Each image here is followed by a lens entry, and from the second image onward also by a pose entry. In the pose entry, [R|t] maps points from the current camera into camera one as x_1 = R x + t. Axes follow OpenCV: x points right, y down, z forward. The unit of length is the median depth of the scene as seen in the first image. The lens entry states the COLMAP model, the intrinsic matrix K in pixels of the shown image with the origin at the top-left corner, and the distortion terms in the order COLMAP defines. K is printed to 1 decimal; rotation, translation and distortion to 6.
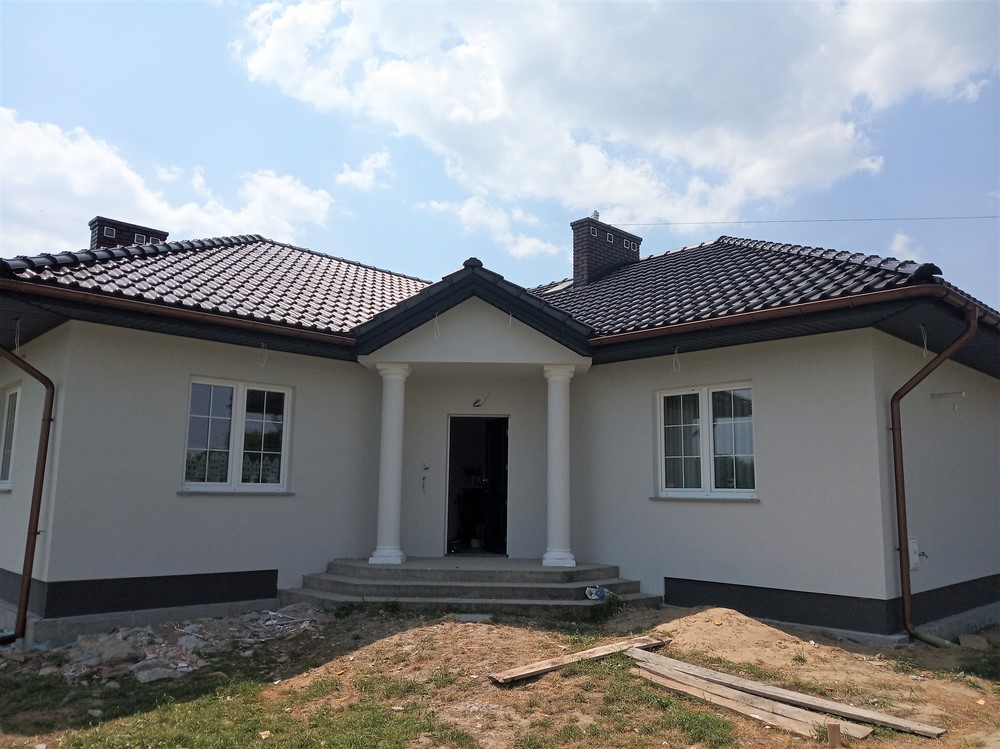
lens RADIAL K [[780.6, 0, 500.0], [0, 780.6, 374.5], [0, 0, 1]] dist [-0.004149, -0.005571]
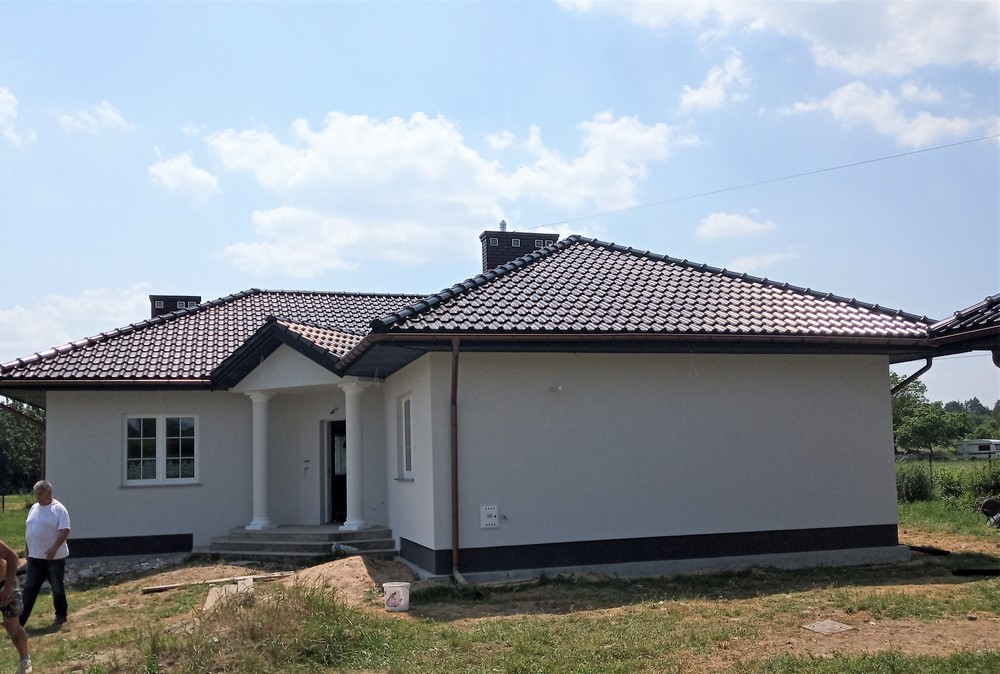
lens RADIAL K [[887.1, 0, 501.0], [0, 887.1, 370.9], [0, 0, 1]] dist [-0.002500, 0.446631]
pose [[0.885599, -0.087494, -0.456134, 1.114791], [0.112537, 0.993254, 0.027972, -0.050184], [0.450610, -0.076104, 0.889471, -0.270946]]
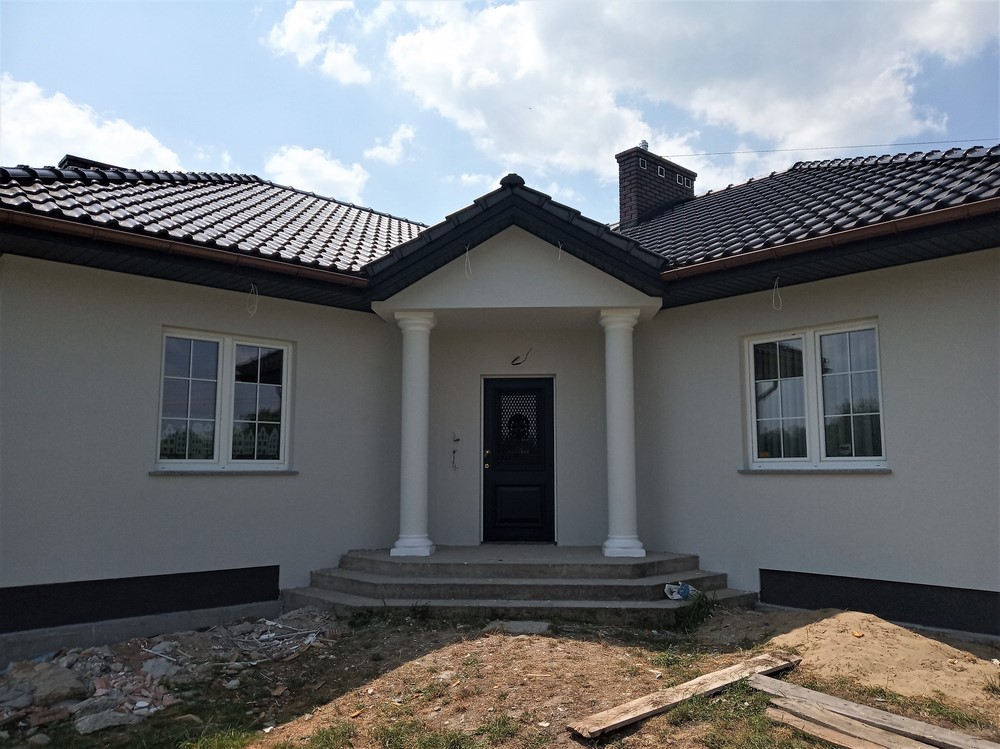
lens RADIAL K [[775.1, 0, 500.0], [0, 775.1, 374.5], [0, 0, 1]] dist [-0.014814, -0.002033]
pose [[0.999630, -0.017740, -0.020631, -0.035891], [0.018268, 0.999502, 0.025729, 0.035964], [0.020164, -0.026097, 0.999456, 0.211486]]
